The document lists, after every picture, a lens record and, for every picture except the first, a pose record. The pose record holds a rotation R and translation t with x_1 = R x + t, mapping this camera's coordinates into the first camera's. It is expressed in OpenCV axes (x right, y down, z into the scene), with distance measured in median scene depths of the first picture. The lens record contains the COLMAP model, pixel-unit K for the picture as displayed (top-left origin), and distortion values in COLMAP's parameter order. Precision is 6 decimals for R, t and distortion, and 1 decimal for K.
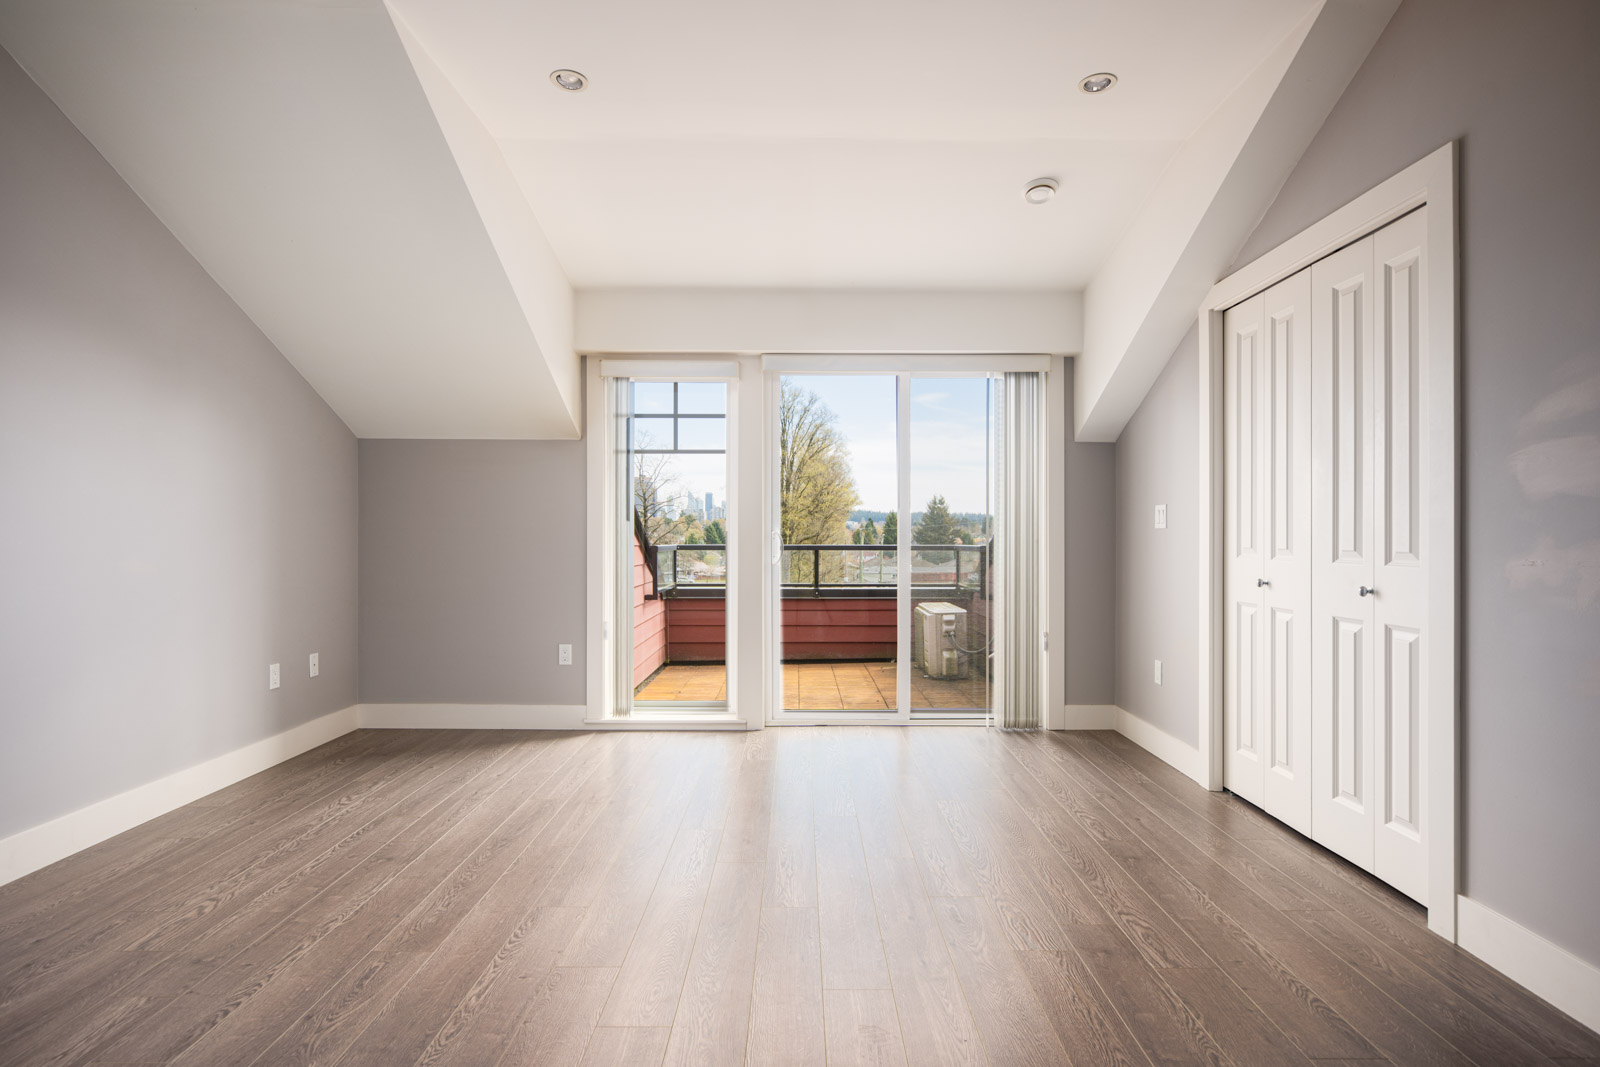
lens RADIAL K [[825.0, 0, 811.6], [0, 825.0, 524.7], [0, 0, 1]] dist [0.002549, -0.000804]
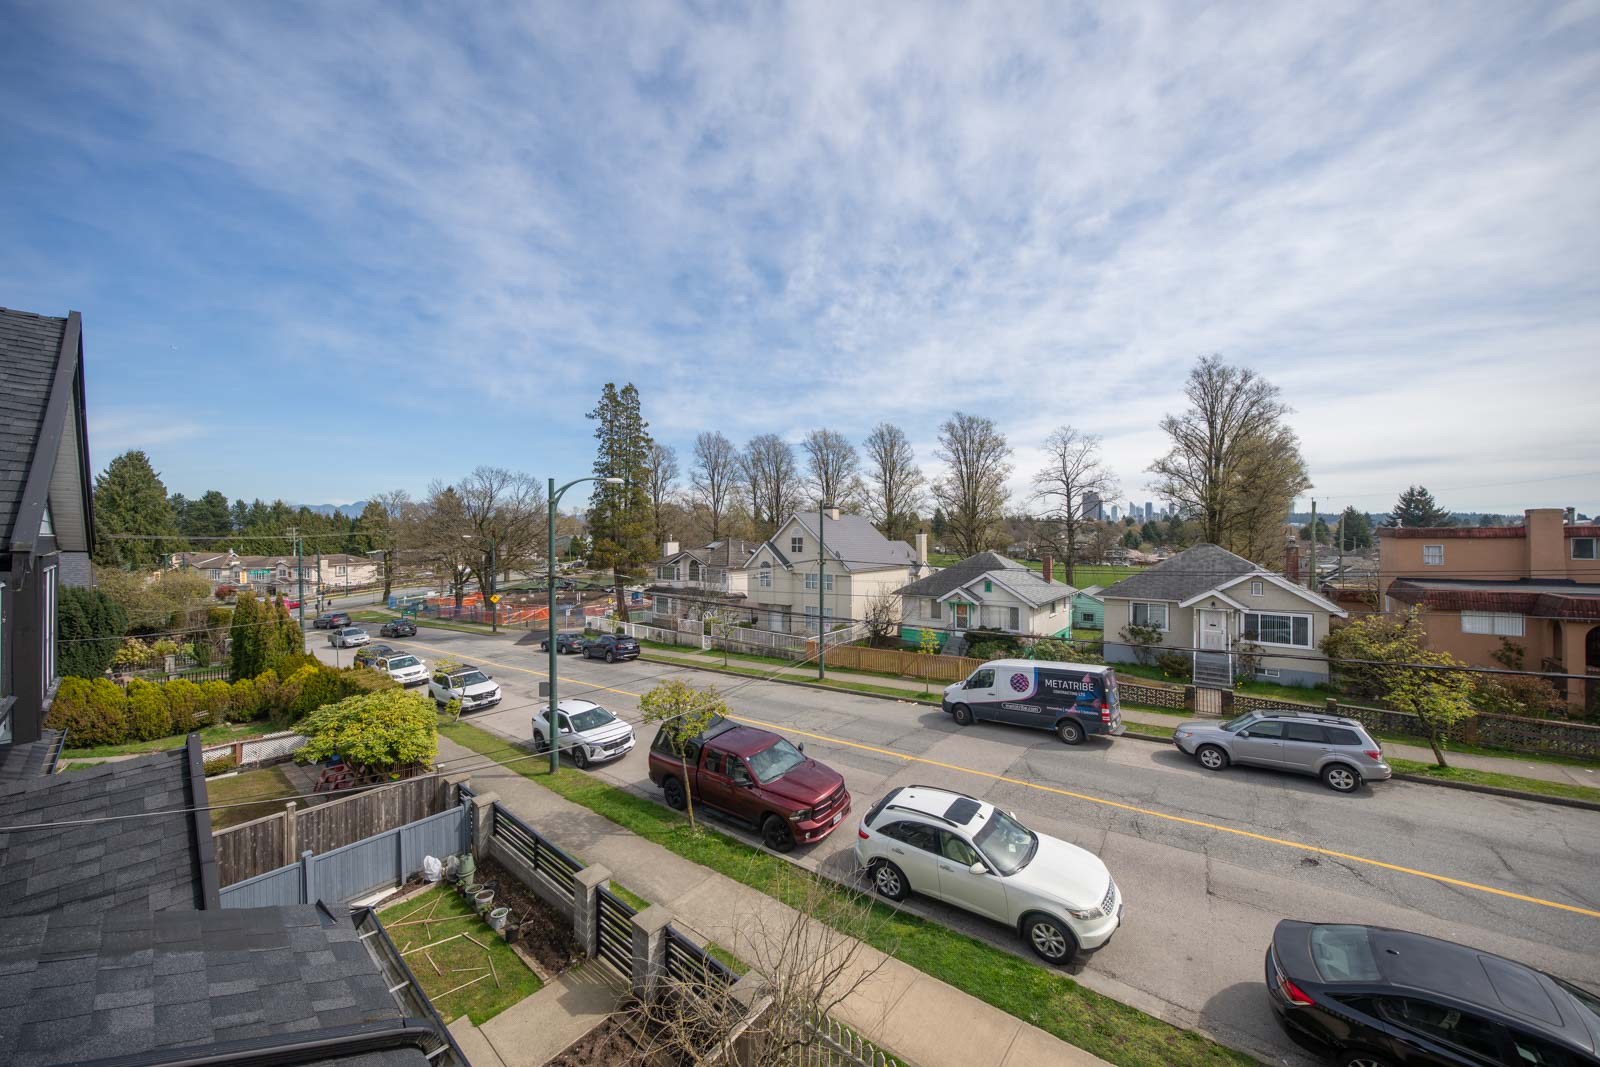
lens RADIAL K [[545.9, 0, 800.1], [0, 545.9, 531.7], [0, 0, 1]] dist [-0.005200, 0.000275]
pose [[0.769124, -0.004649, -0.639082, 0.004237], [0.008382, 0.999961, 0.002813, 0.026347], [0.639044, -0.007520, 0.769133, 0.109281]]
